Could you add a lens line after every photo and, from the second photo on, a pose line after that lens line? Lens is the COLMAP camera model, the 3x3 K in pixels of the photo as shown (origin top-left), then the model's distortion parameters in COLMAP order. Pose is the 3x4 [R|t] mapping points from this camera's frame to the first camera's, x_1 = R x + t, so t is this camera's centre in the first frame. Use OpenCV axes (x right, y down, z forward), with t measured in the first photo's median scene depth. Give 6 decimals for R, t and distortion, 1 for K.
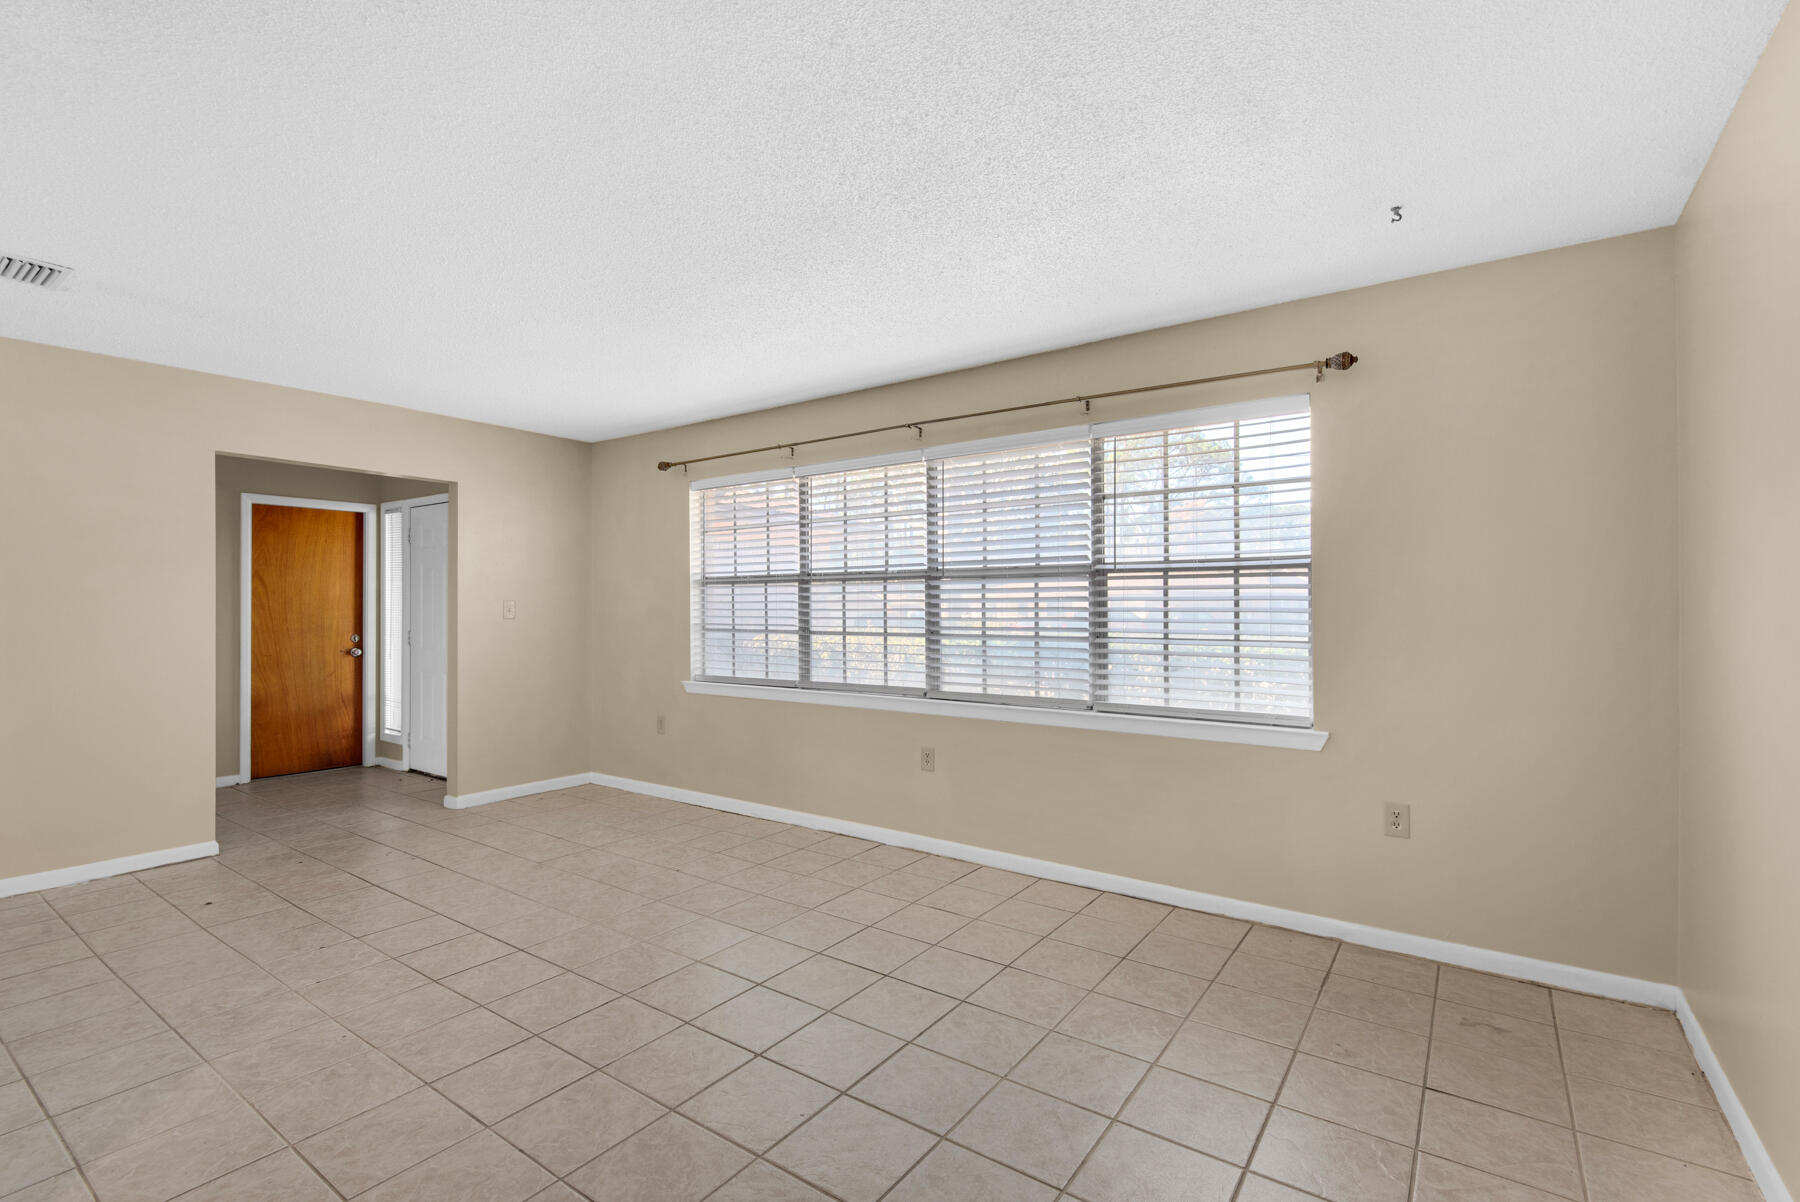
lens RADIAL K [[816.9, 0, 886.0], [0, 816.9, 617.0], [0, 0, 1]] dist [0.033204, -0.020534]
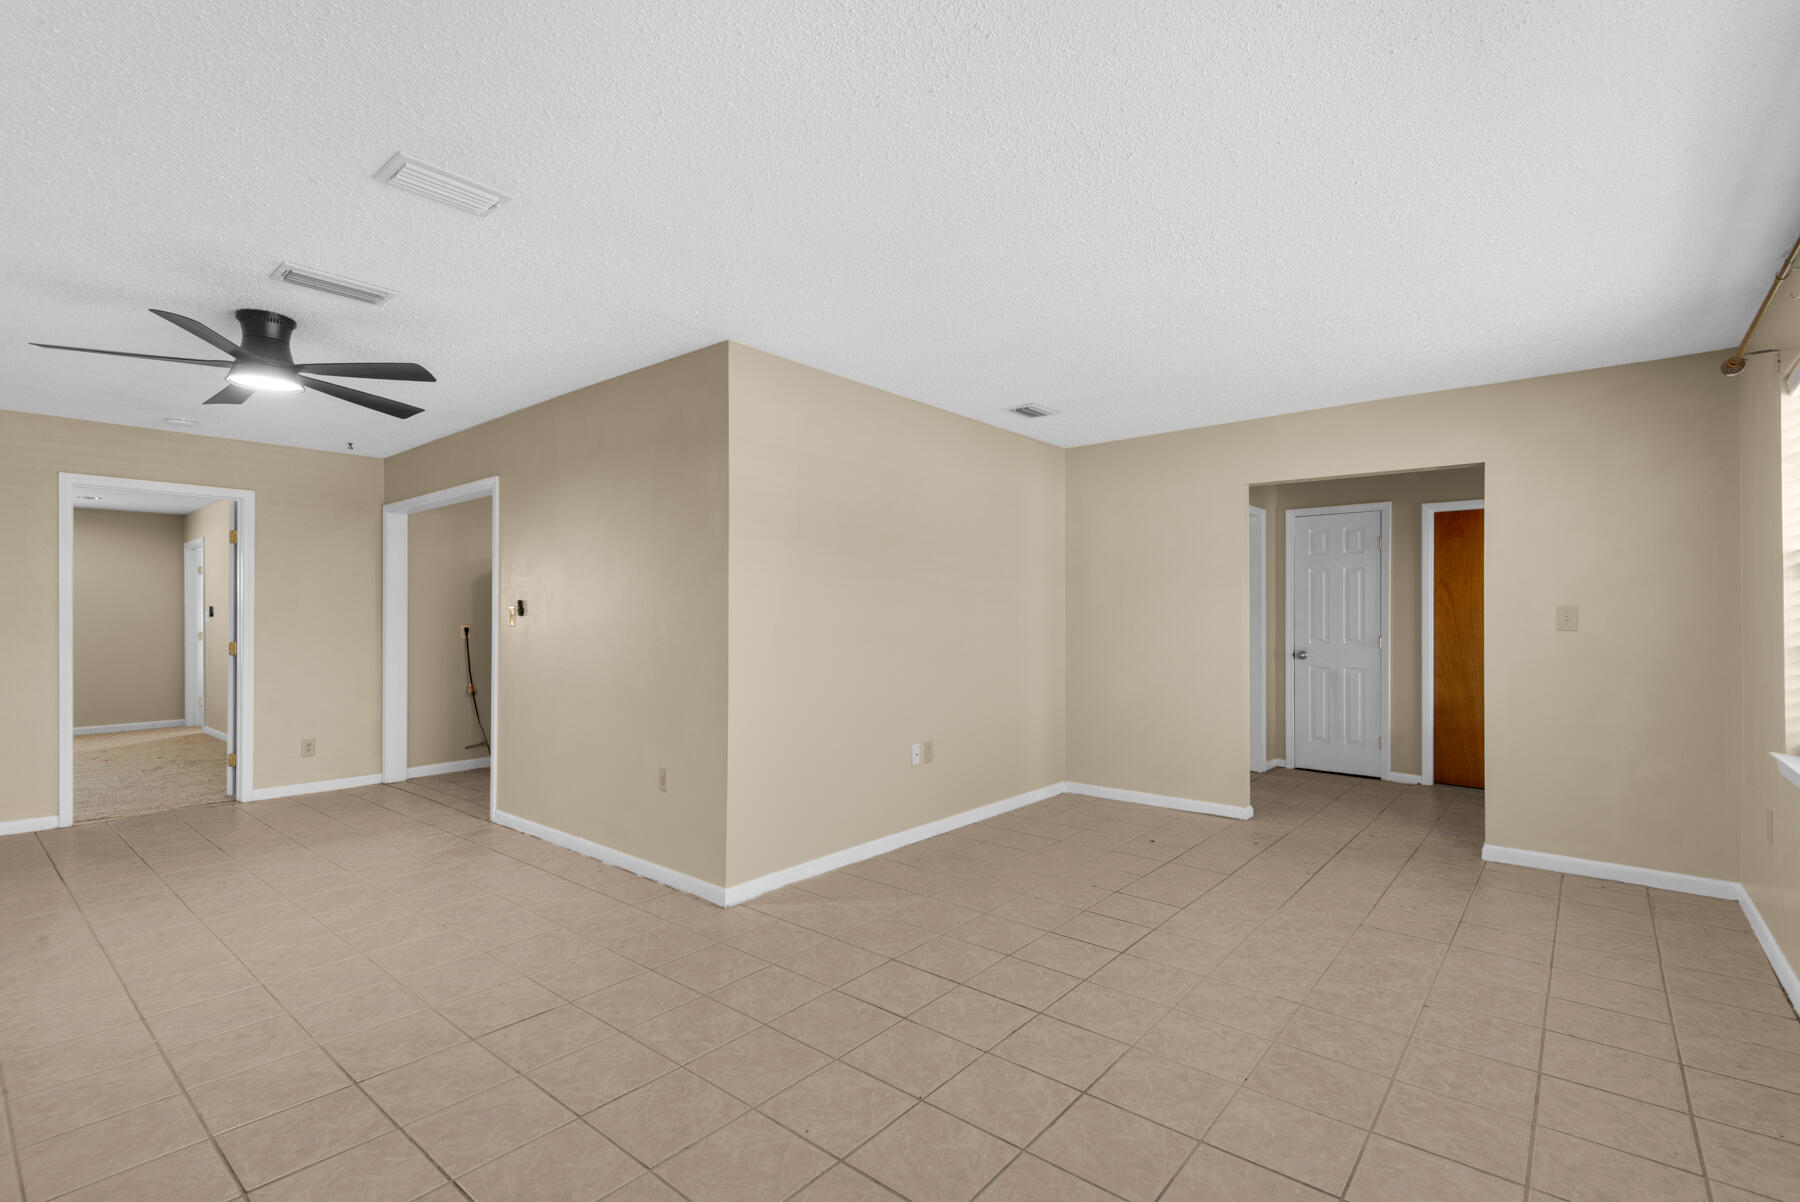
lens RADIAL K [[816.9, 0, 886.0], [0, 816.9, 617.0], [0, 0, 1]] dist [0.033204, -0.020534]
pose [[-0.071204, 0.005645, -0.997446, 0.421796], [-0.014912, 0.999866, 0.006723, -0.007251], [0.997350, 0.015353, -0.071110, 0.563913]]
